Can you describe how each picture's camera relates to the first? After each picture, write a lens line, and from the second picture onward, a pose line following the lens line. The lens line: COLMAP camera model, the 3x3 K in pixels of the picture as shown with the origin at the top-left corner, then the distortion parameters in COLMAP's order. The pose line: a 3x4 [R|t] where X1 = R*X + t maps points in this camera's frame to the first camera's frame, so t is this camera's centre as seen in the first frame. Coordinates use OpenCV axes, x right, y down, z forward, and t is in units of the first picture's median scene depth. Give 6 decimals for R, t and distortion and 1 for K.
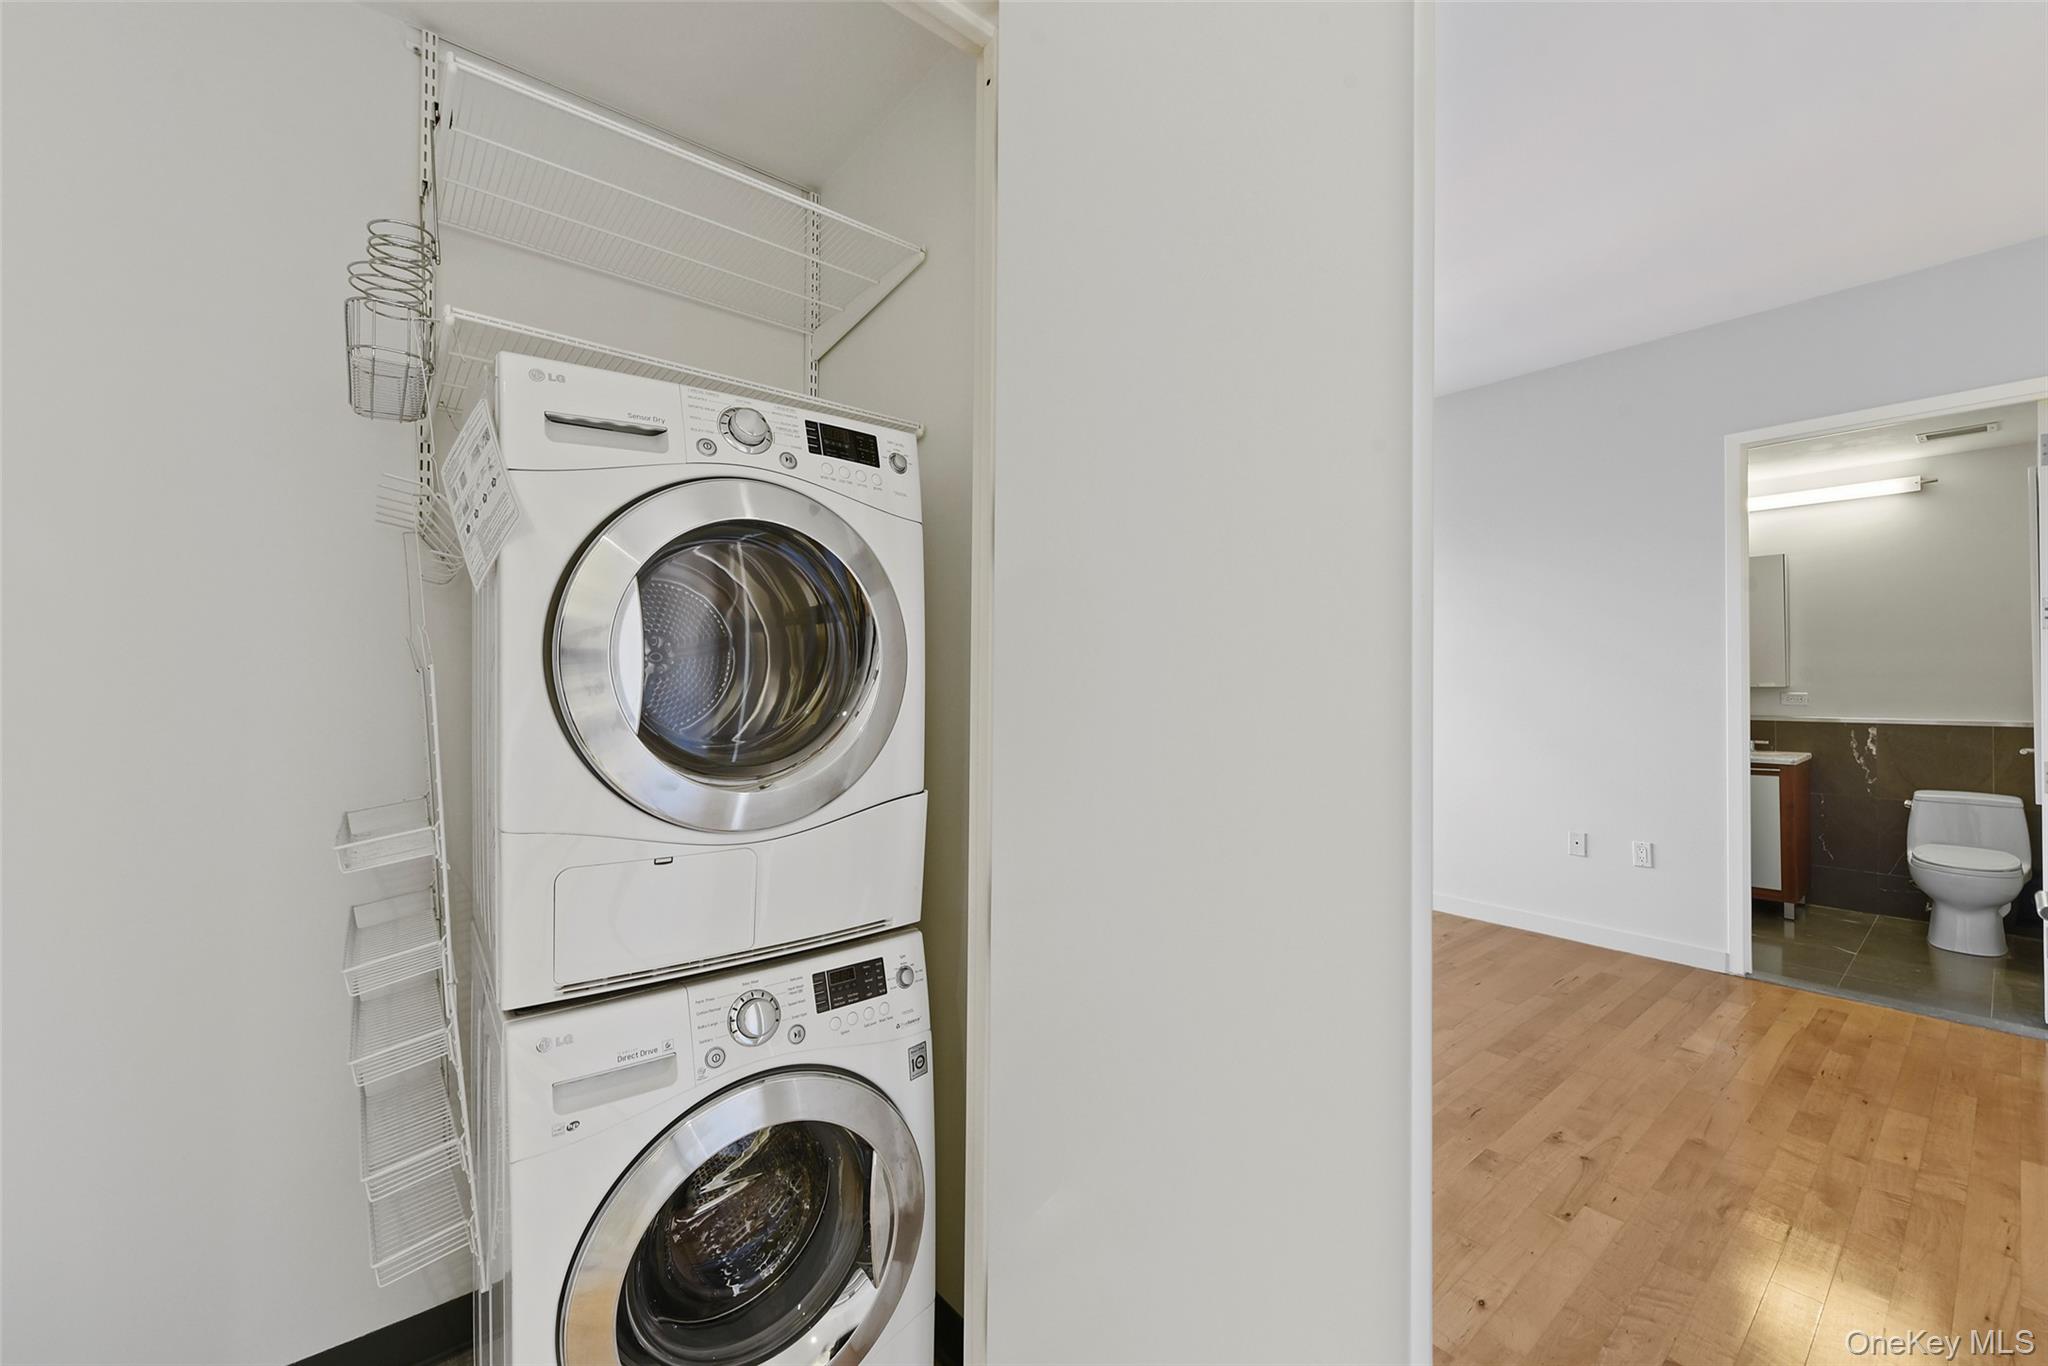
lens RADIAL K [[830.4, 0, 1019.7], [0, 830.4, 676.8], [0, 0, 1]] dist [0.000126, -0.000044]
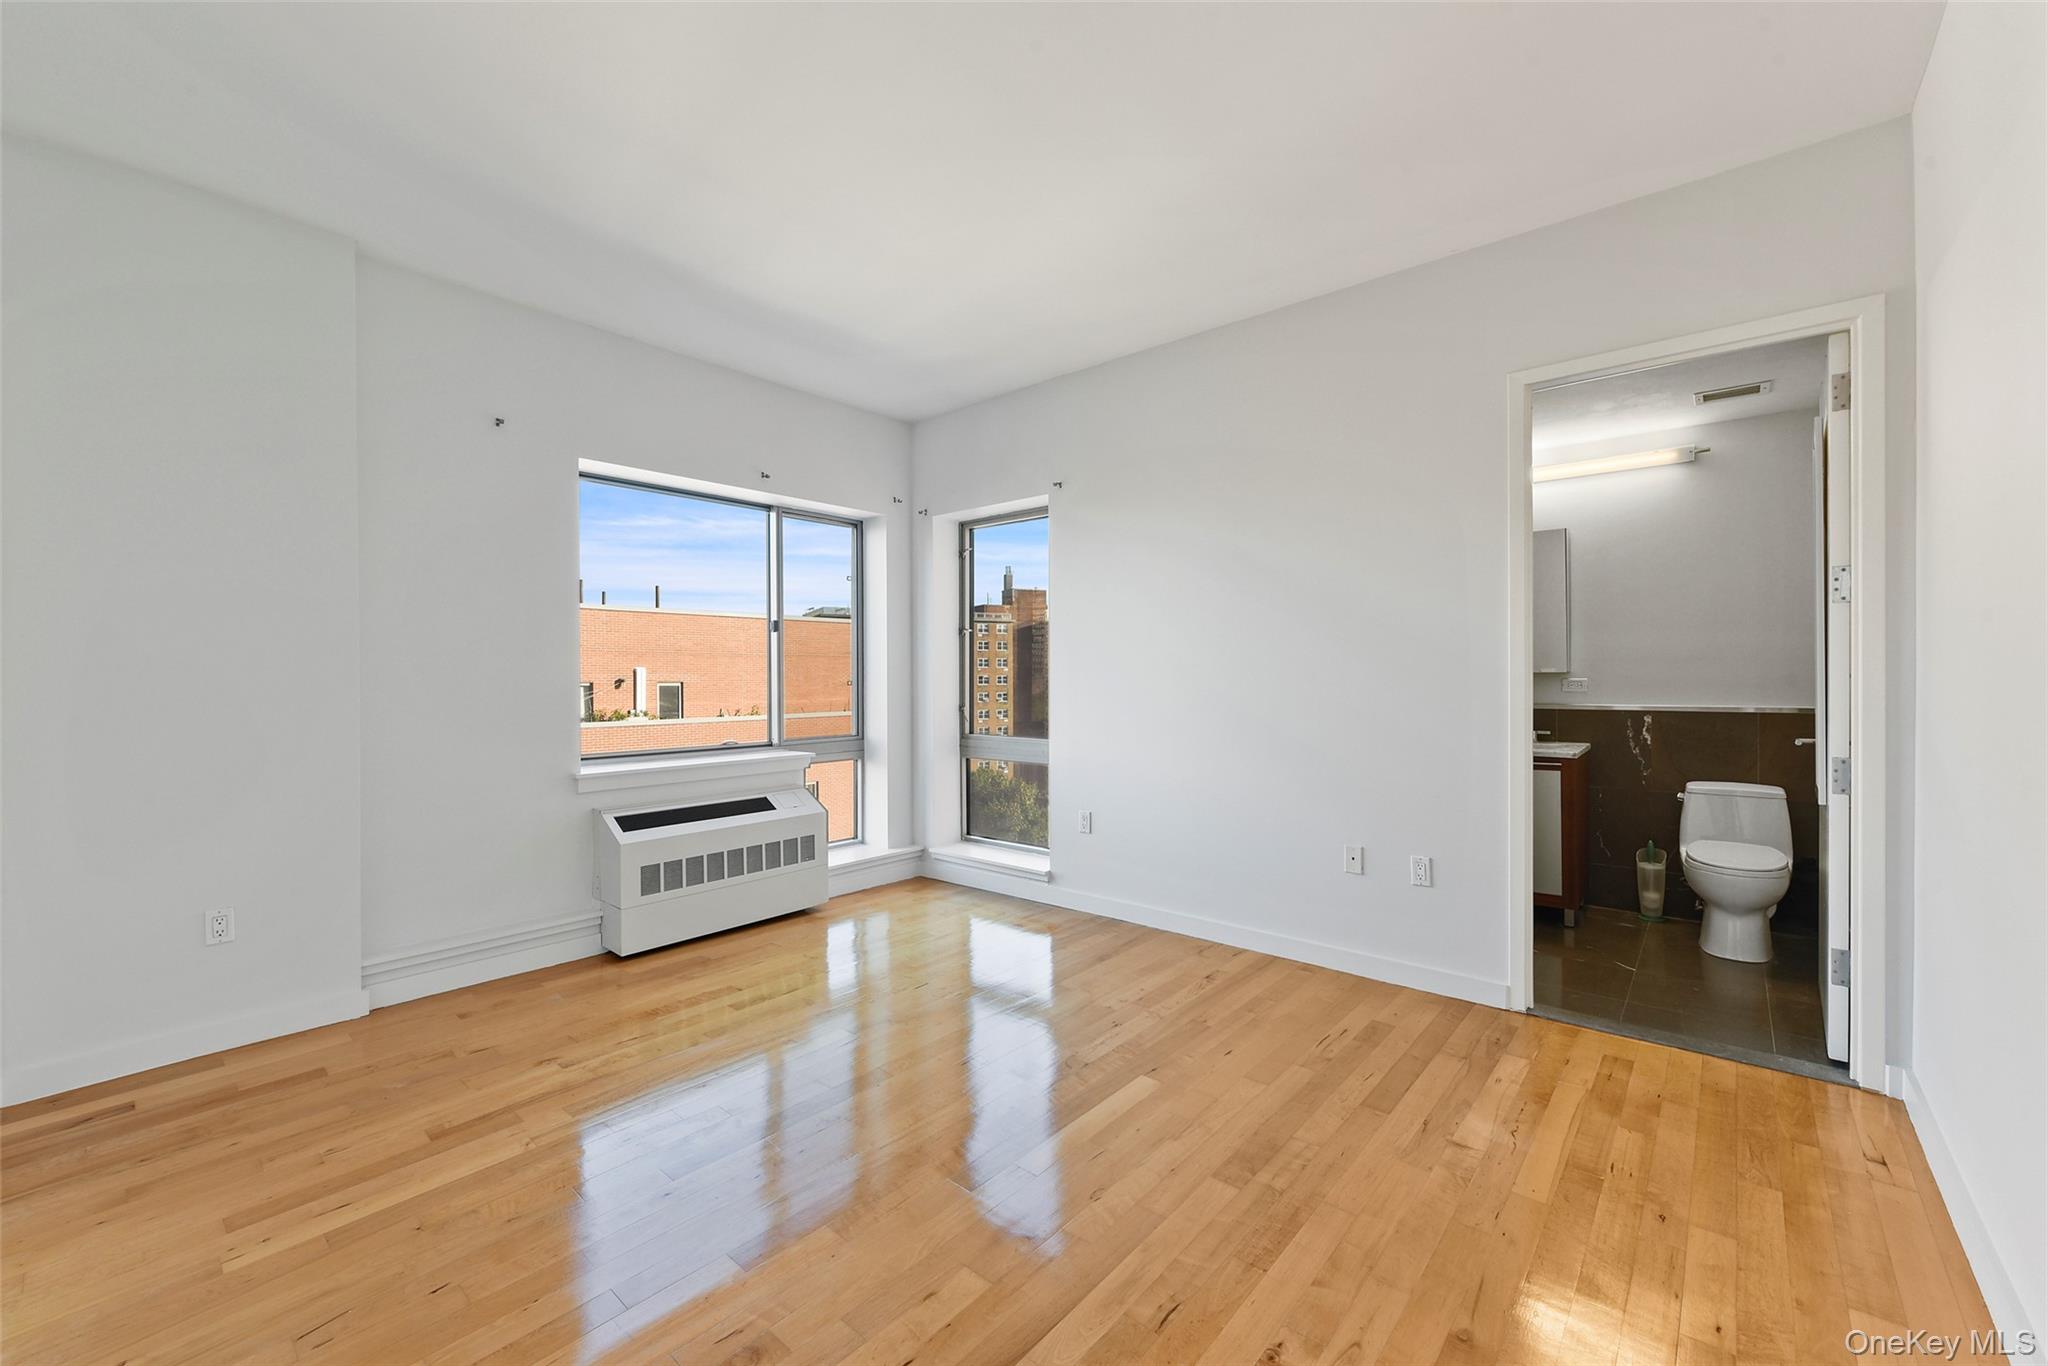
lens RADIAL K [[848.8, 0, 1024.0], [0, 848.8, 683.0], [0, 0, 1]] dist [-0.001033, -0.000820]
pose [[0.983644, -0.009801, 0.179857, 0.210098], [0.006539, 0.999803, 0.018717, 0.003088], [-0.180005, -0.017234, 0.983515, 0.238988]]
